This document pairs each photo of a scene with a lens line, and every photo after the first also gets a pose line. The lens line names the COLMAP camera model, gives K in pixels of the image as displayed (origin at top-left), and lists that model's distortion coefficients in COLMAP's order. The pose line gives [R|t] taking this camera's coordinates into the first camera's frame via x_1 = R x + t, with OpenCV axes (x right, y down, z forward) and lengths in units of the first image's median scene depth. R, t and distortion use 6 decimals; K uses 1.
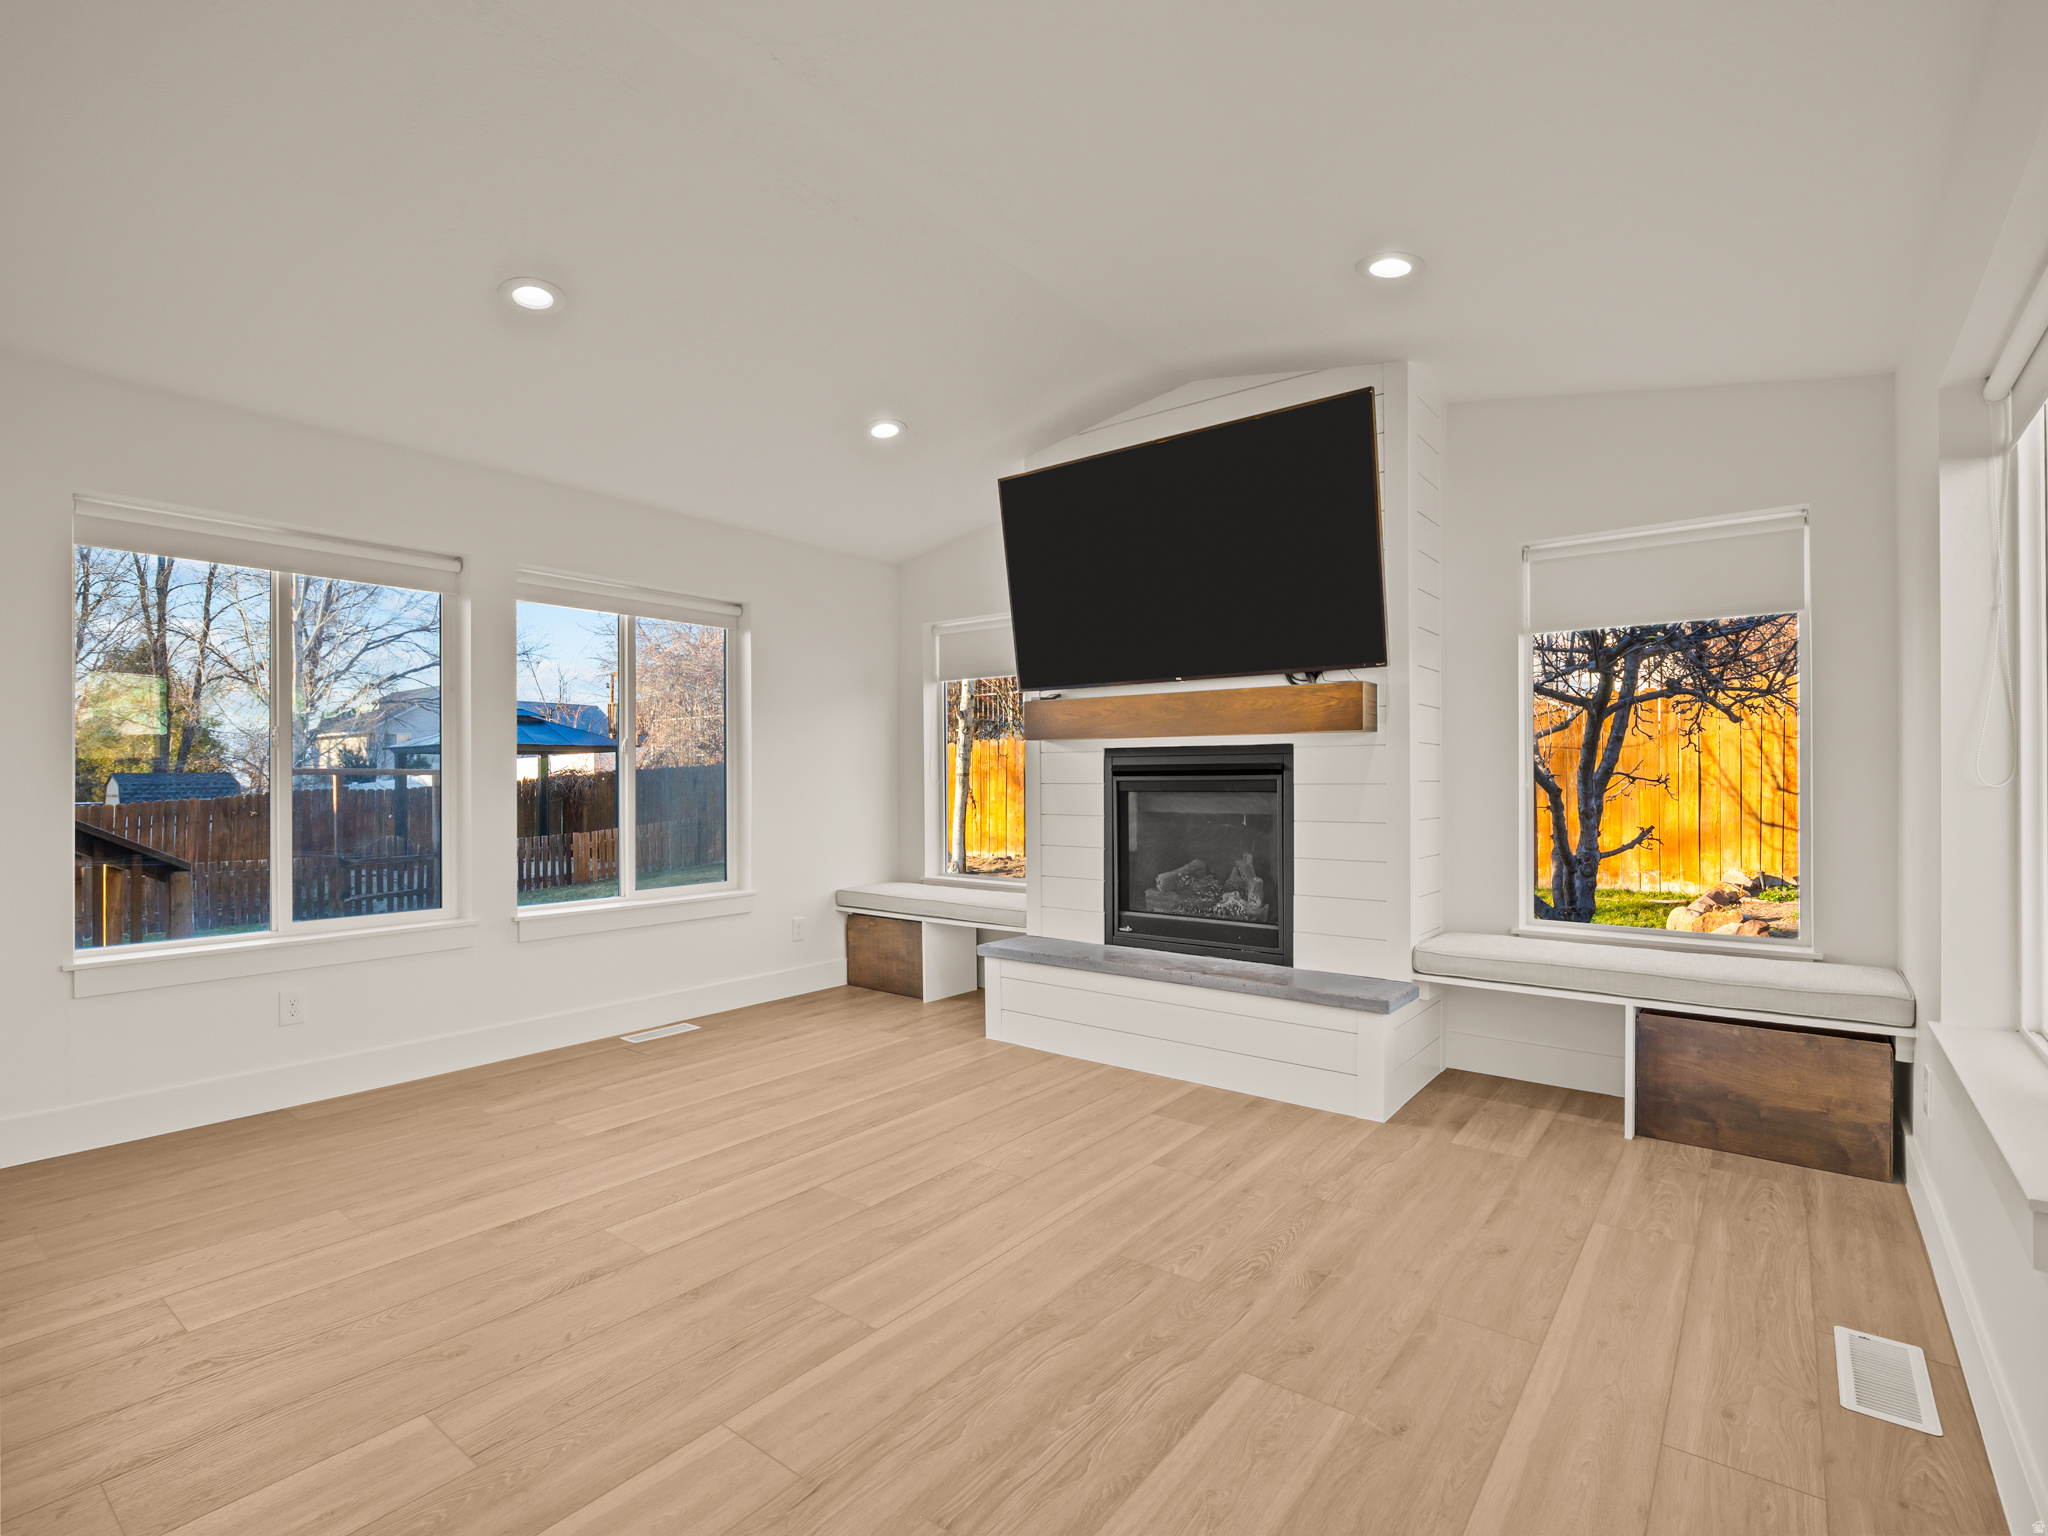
lens RADIAL K [[975.2, 0, 1018.1], [0, 975.2, 759.9], [0, 0, 1]] dist [-0.008486, -0.001211]
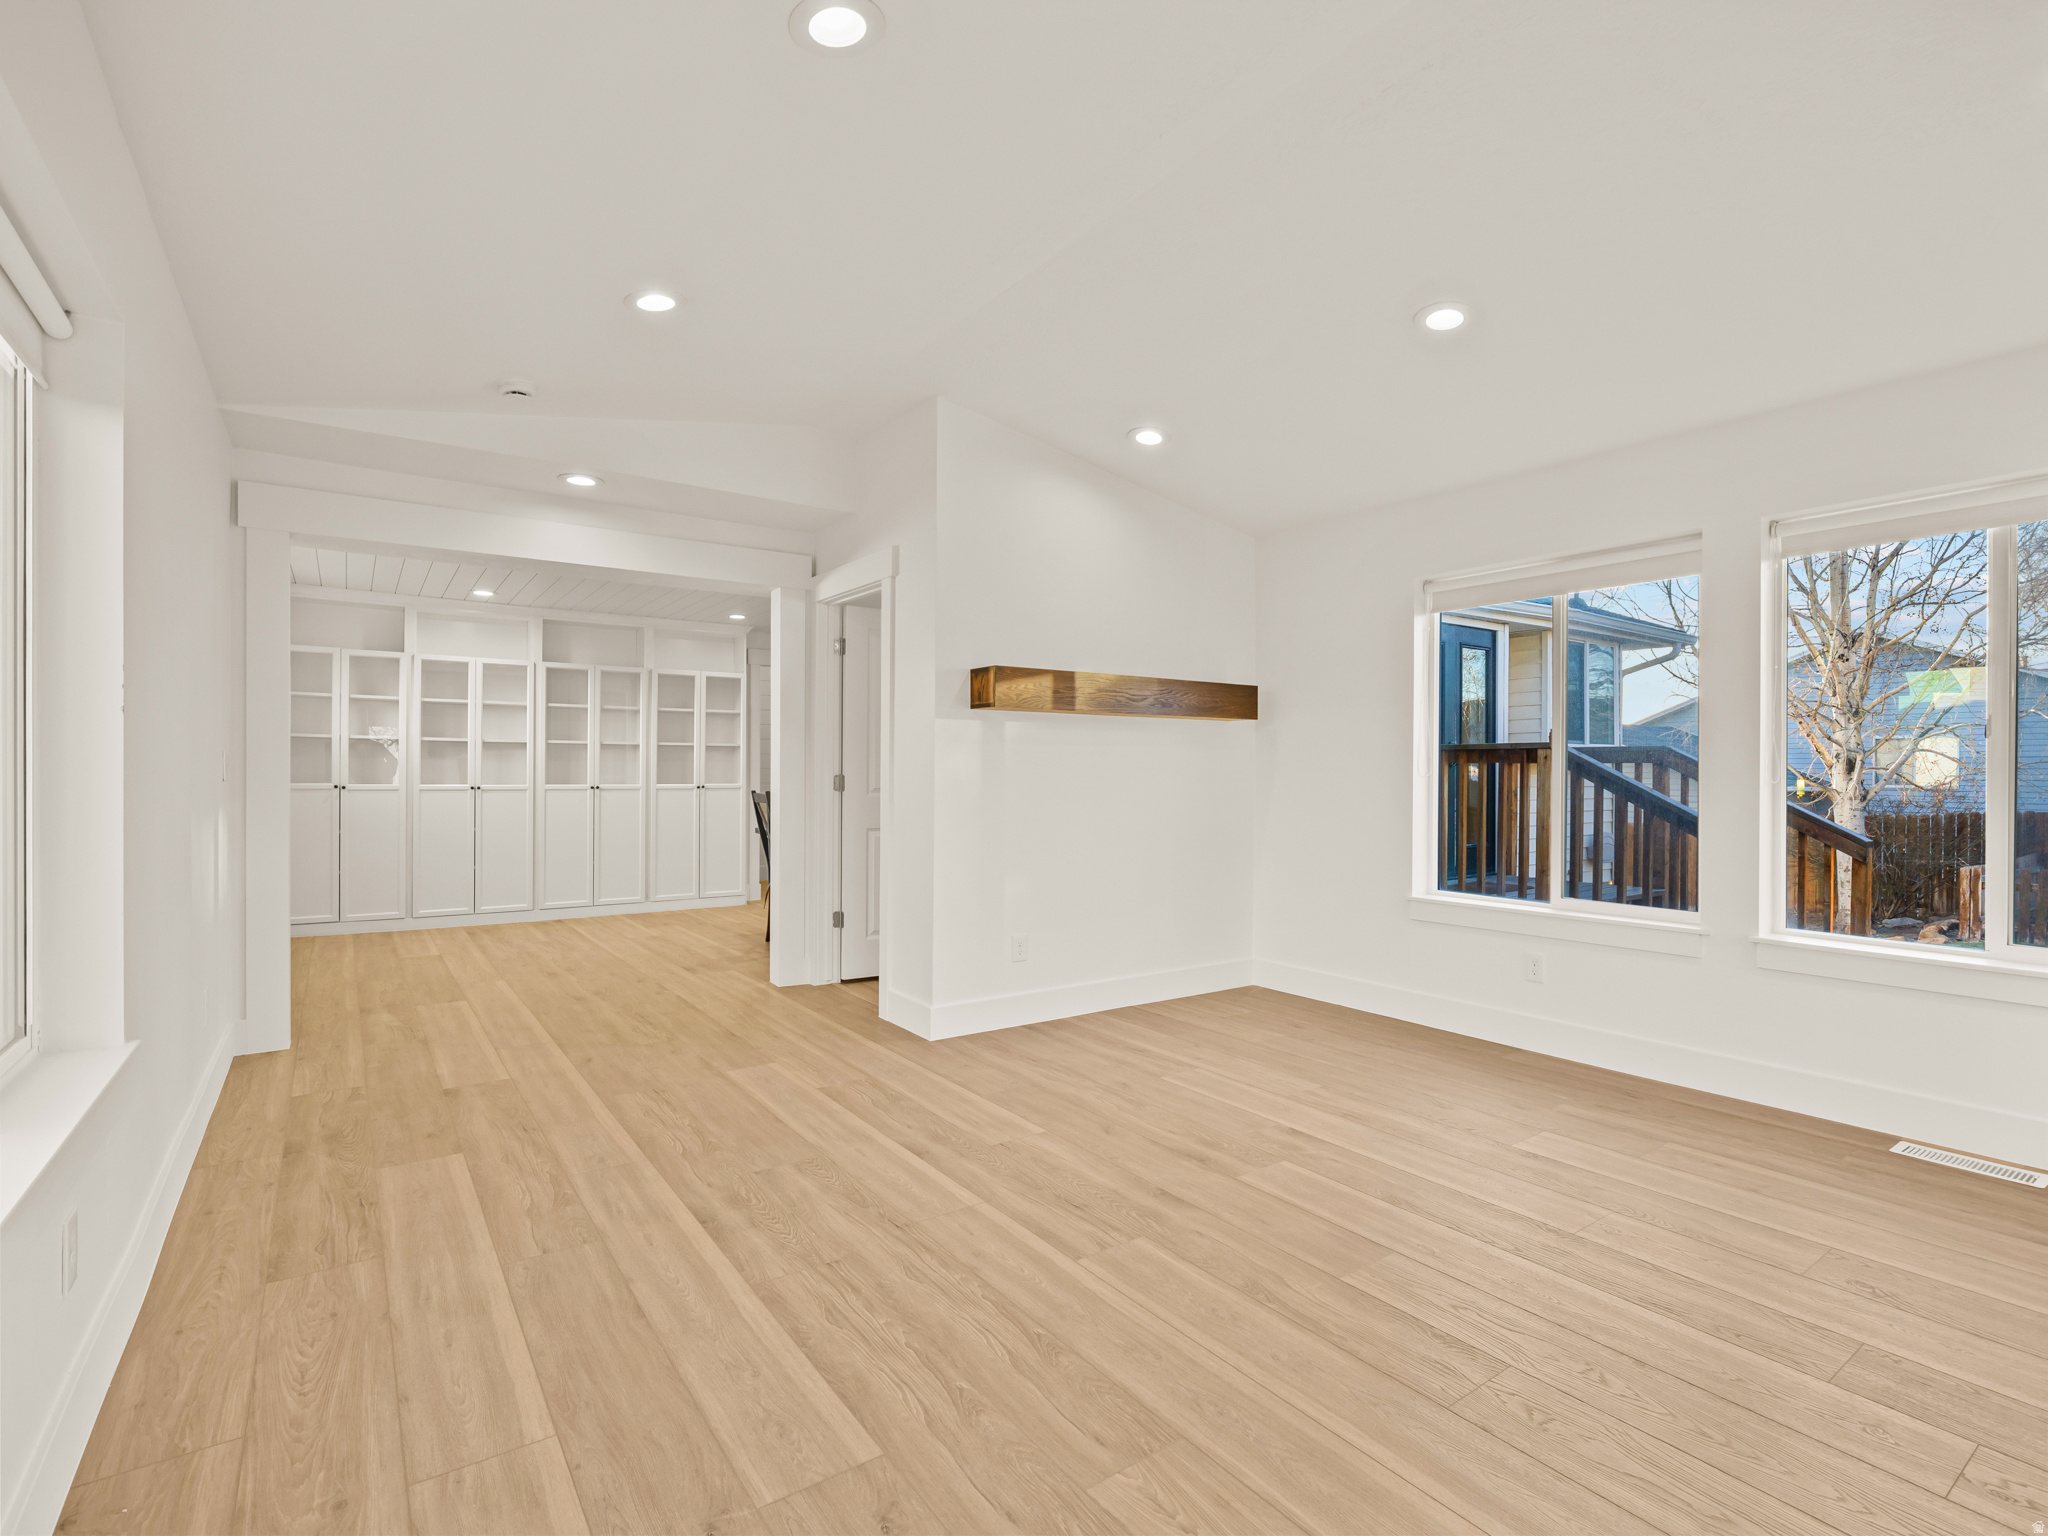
lens RADIAL K [[975.2, 0, 1026.2], [0, 975.2, 772.8], [0, 0, 1]] dist [-0.008486, -0.001211]
pose [[-0.283502, 0.001016, -0.958971, 0.561219], [0.014392, 0.999891, -0.003195, 0.013961], [0.958864, -0.014707, -0.283486, 0.751885]]
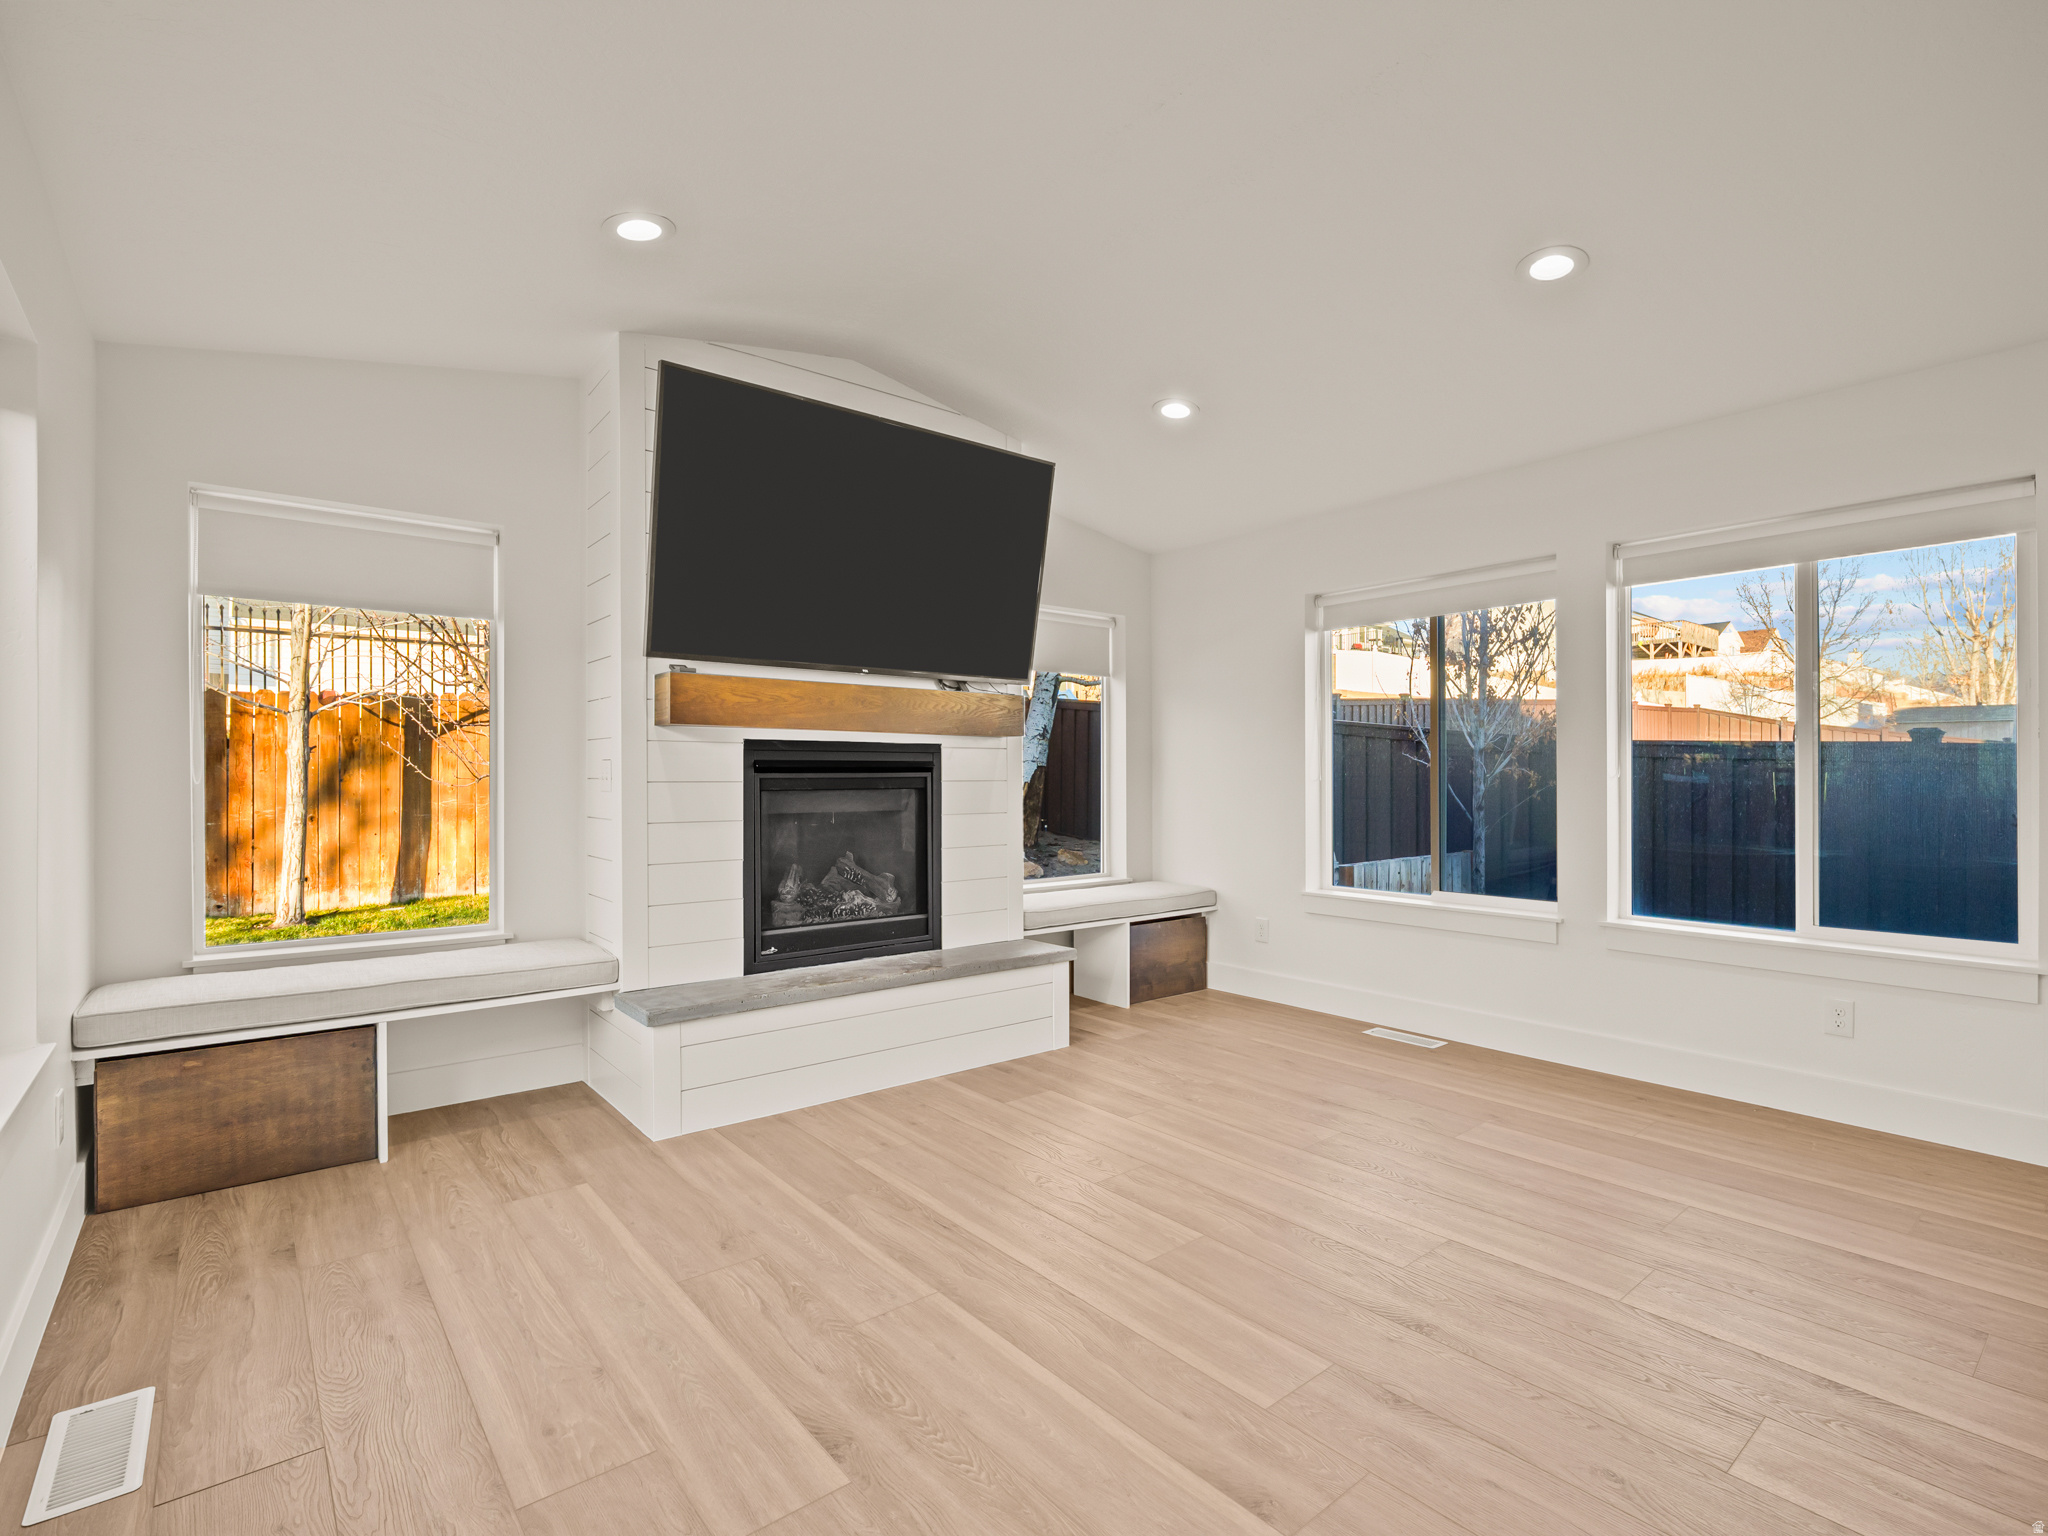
lens RADIAL K [[975.2, 0, 1025.8], [0, 975.2, 760.6], [0, 0, 1]] dist [-0.008486, -0.001211]
pose [[0.219333, 0.018186, 0.975481, -0.843431], [-0.020578, 0.999690, -0.014010, 0.016761], [-0.975433, -0.017001, 0.219639, 0.740215]]
